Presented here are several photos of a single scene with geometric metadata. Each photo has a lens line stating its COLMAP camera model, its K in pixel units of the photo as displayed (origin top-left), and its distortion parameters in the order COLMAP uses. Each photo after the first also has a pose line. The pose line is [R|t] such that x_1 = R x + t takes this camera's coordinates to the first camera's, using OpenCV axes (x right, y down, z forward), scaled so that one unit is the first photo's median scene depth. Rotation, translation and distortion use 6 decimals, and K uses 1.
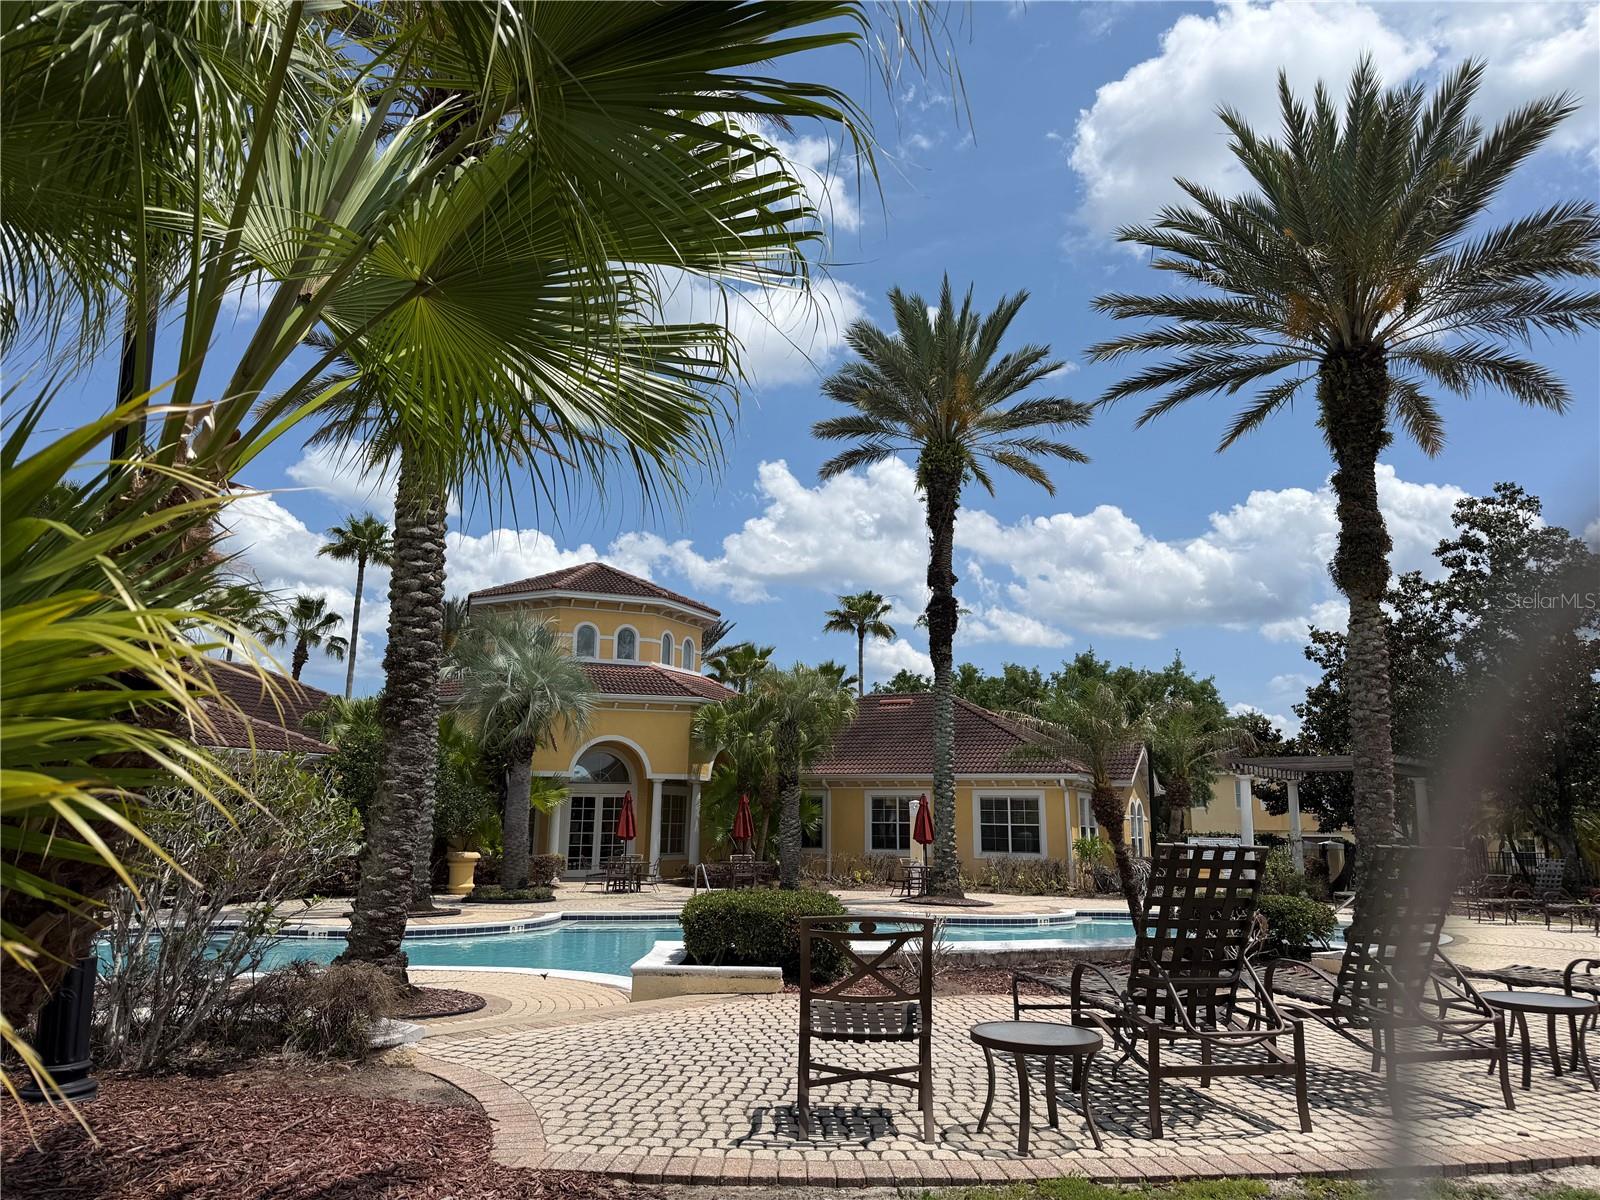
lens RADIAL K [[1126.6, 0, 833.3], [0, 1126.6, 595.0], [0, 0, 1]] dist [0.088277, 0.000232]
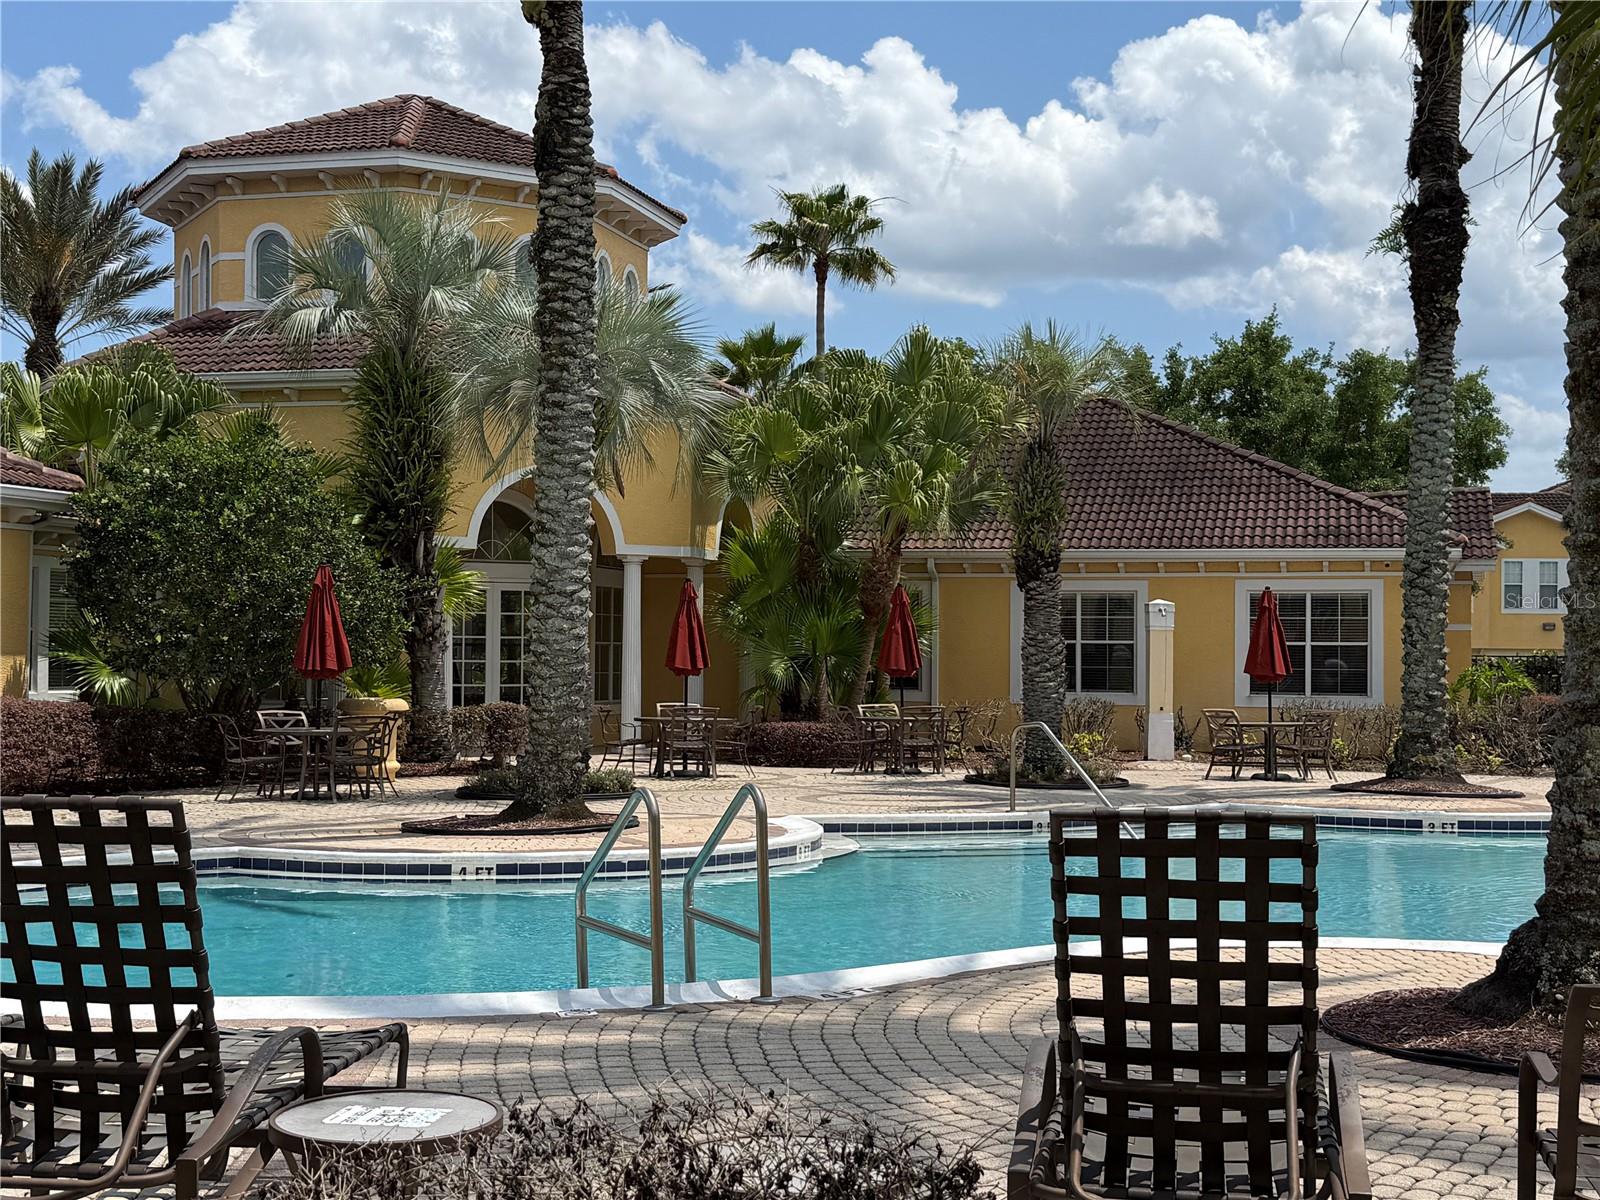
lens RADIAL K [[2162.2, 0, 800.0], [0, 2162.2, 600.0], [0, 0, 1]] dist [0.100426, -0.037698]
pose [[0.981566, 0.001685, 0.191118, -0.266018], [-0.035987, 0.983705, 0.176154, 0.013977], [-0.187707, -0.179784, 0.965631, 0.076855]]
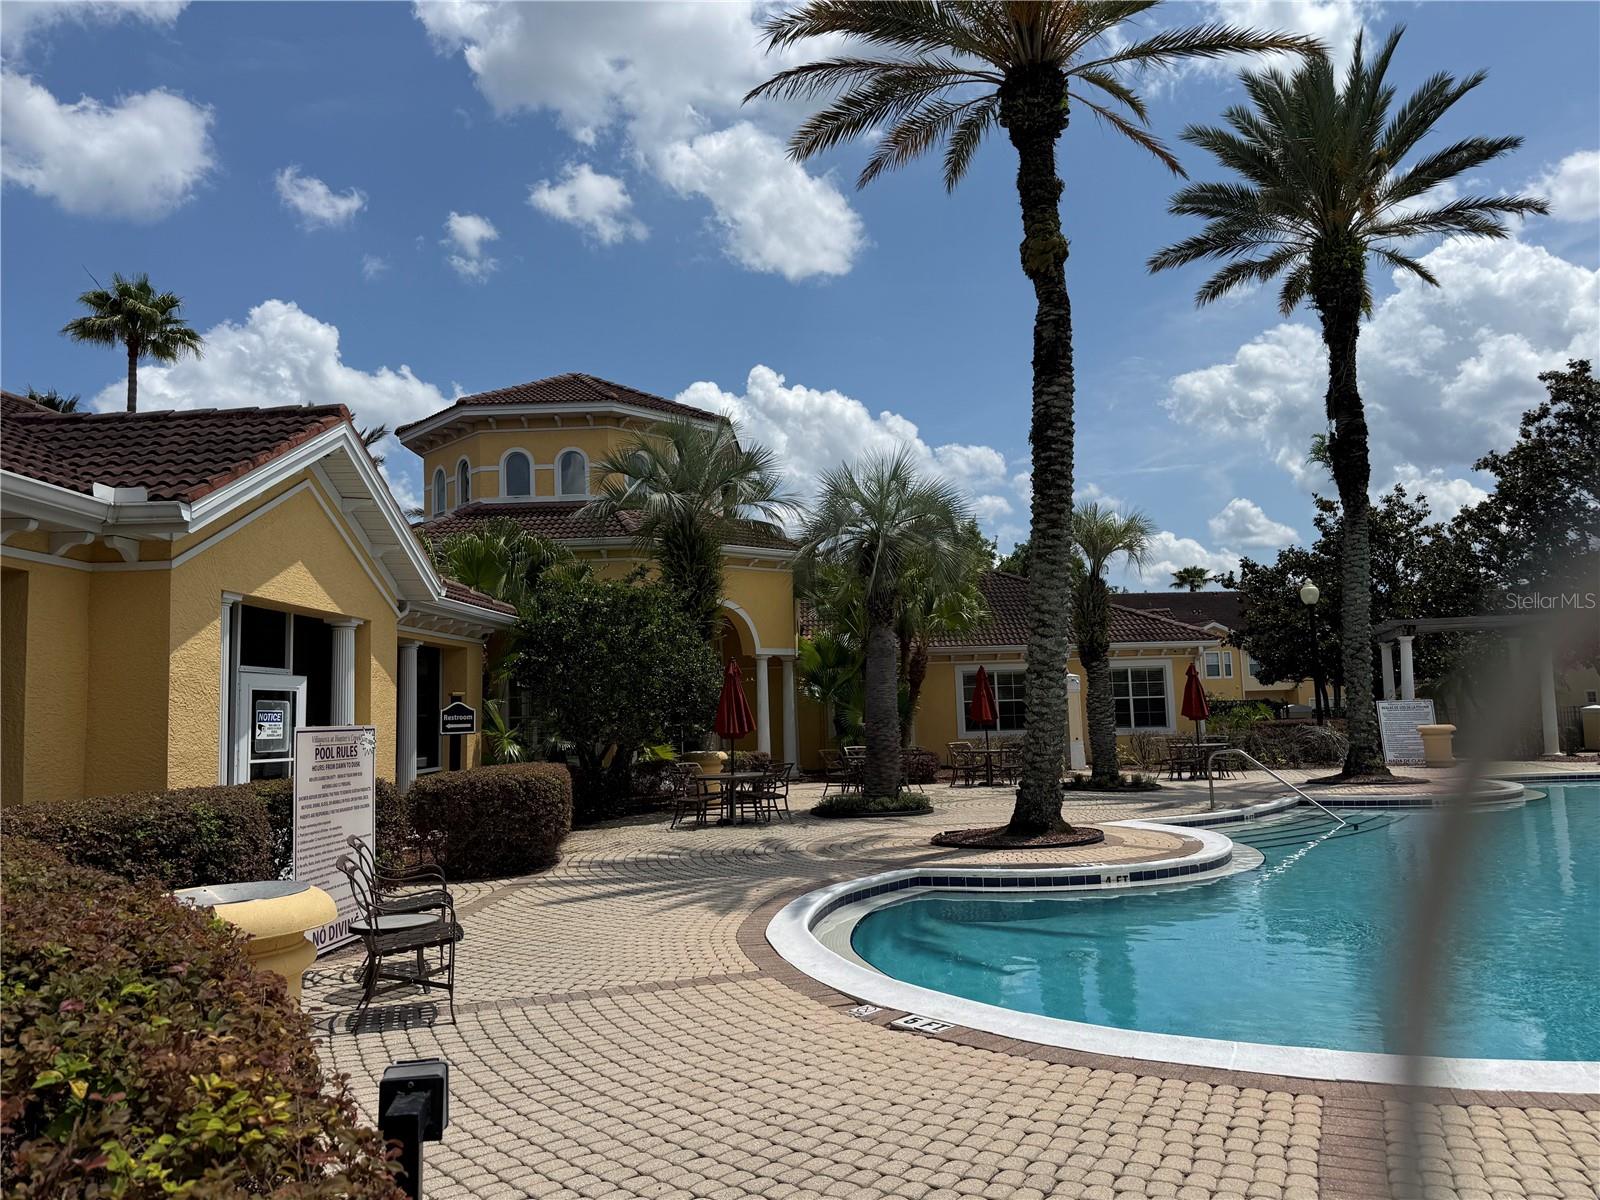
lens RADIAL K [[1171.8, 0, 849.5], [0, 1171.8, 595.5], [0, 0, 1]] dist [0.062674, -0.068821]
pose [[0.911408, 0.004010, 0.411484, -0.435889], [-0.045849, 0.994716, 0.091858, 0.044716], [-0.408941, -0.102586, 0.906776, 0.244968]]
